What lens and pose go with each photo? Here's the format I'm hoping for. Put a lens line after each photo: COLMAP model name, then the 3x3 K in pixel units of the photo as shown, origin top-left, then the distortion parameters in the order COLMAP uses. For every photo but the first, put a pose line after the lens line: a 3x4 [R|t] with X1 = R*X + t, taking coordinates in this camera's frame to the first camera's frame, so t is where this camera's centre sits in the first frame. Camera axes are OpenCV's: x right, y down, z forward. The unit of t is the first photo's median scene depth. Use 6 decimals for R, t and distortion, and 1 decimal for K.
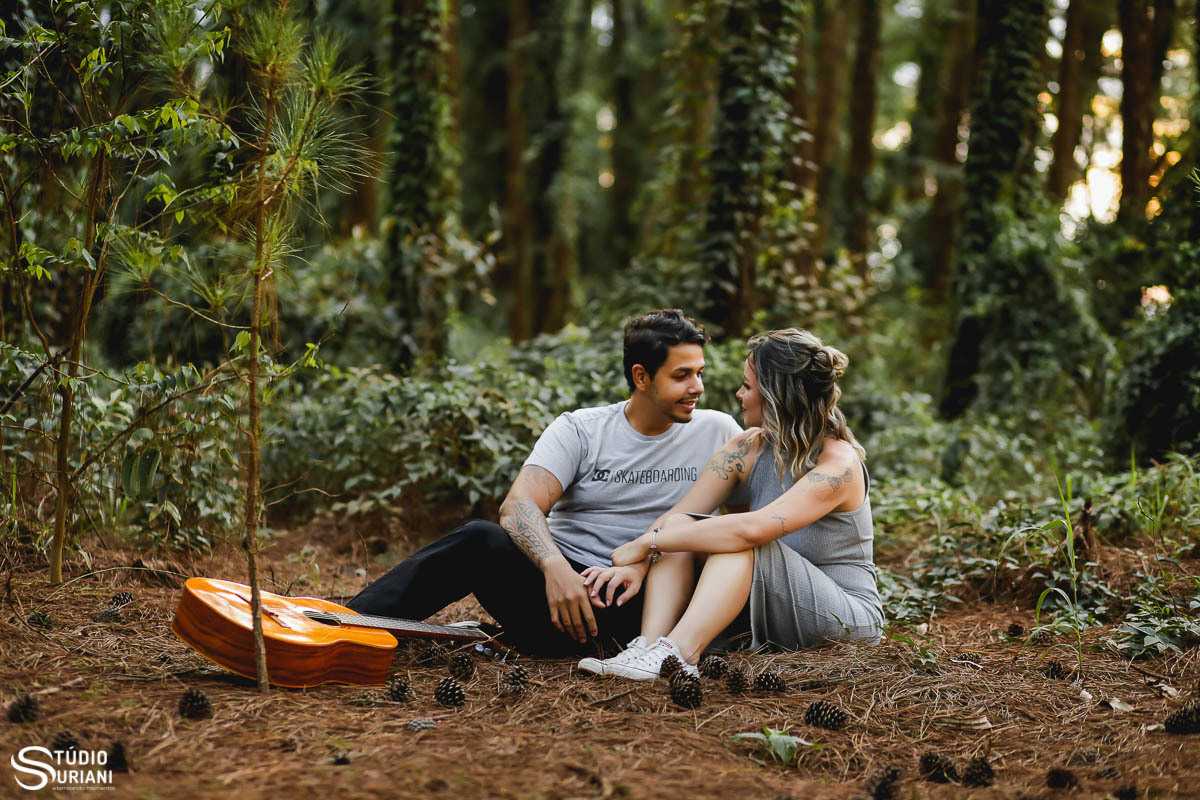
lens RADIAL K [[2821.5, 0, 600.0], [0, 2821.5, 400.0], [0, 0, 1]] dist [-0.020338, -1.036919]
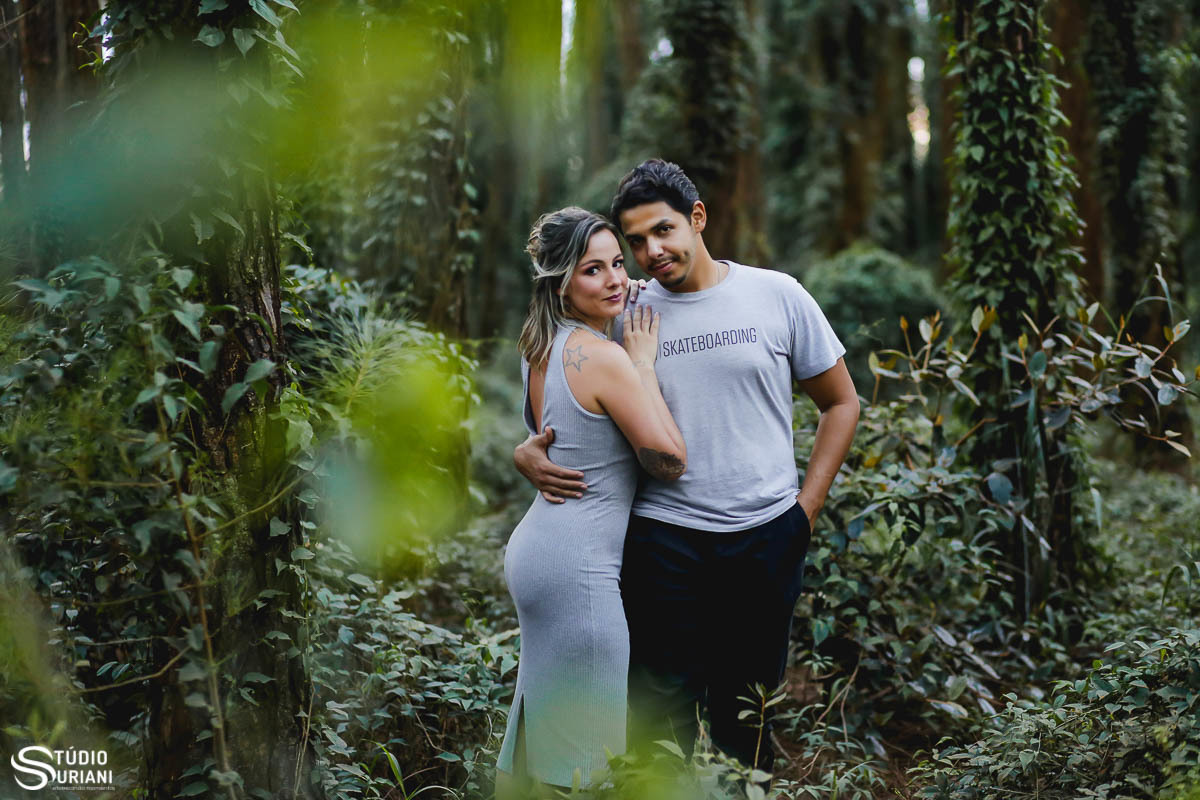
lens RADIAL K [[2821.5, 0, 600.0], [0, 2821.5, 400.0], [0, 0, 1]] dist [-0.020338, -1.036919]
pose [[0.983285, -0.055810, -0.173309, -0.059797], [0.058212, 0.998265, 0.008806, -0.061807], [0.172517, -0.018747, 0.984828, 0.489689]]
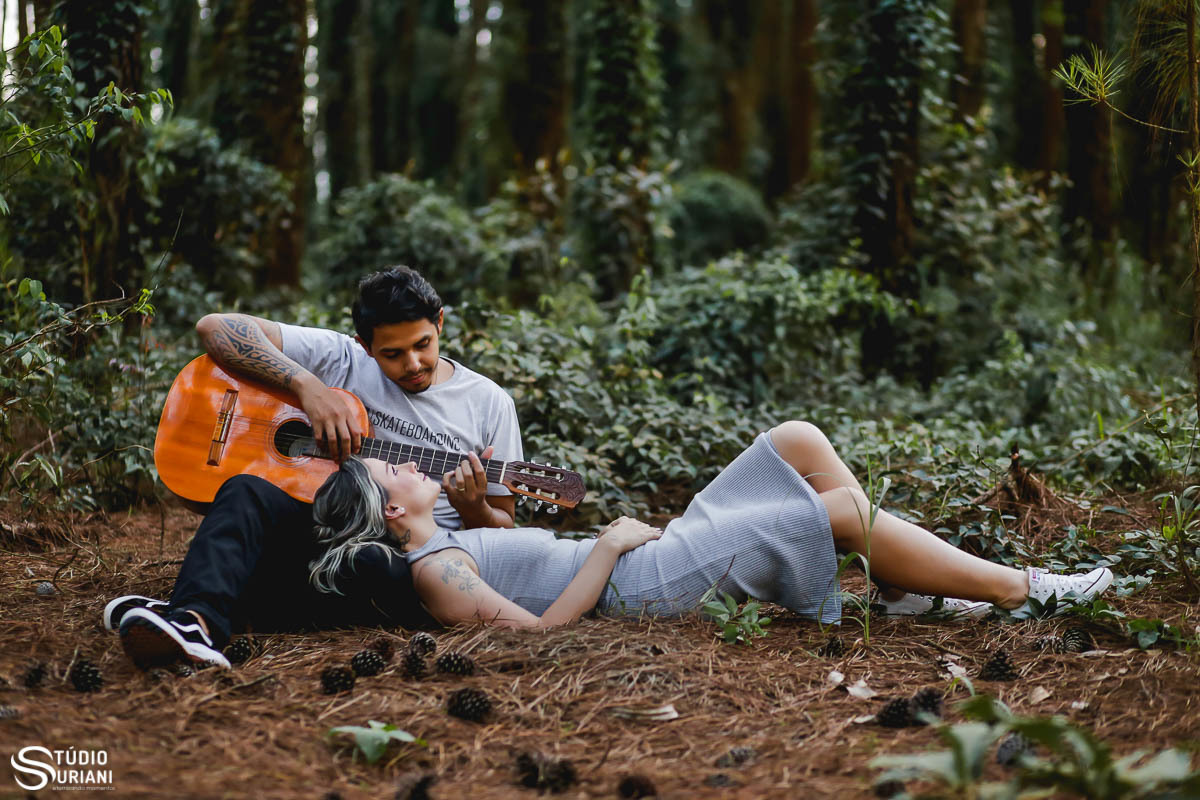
lens RADIAL K [[2821.5, 0, 600.0], [0, 2821.5, 400.0], [0, 0, 1]] dist [-0.020338, -1.036919]
pose [[0.984209, -0.017585, -0.176135, 0.115527], [0.021769, 0.999524, 0.021851, -0.000176], [0.175667, -0.025340, 0.984123, 0.063571]]
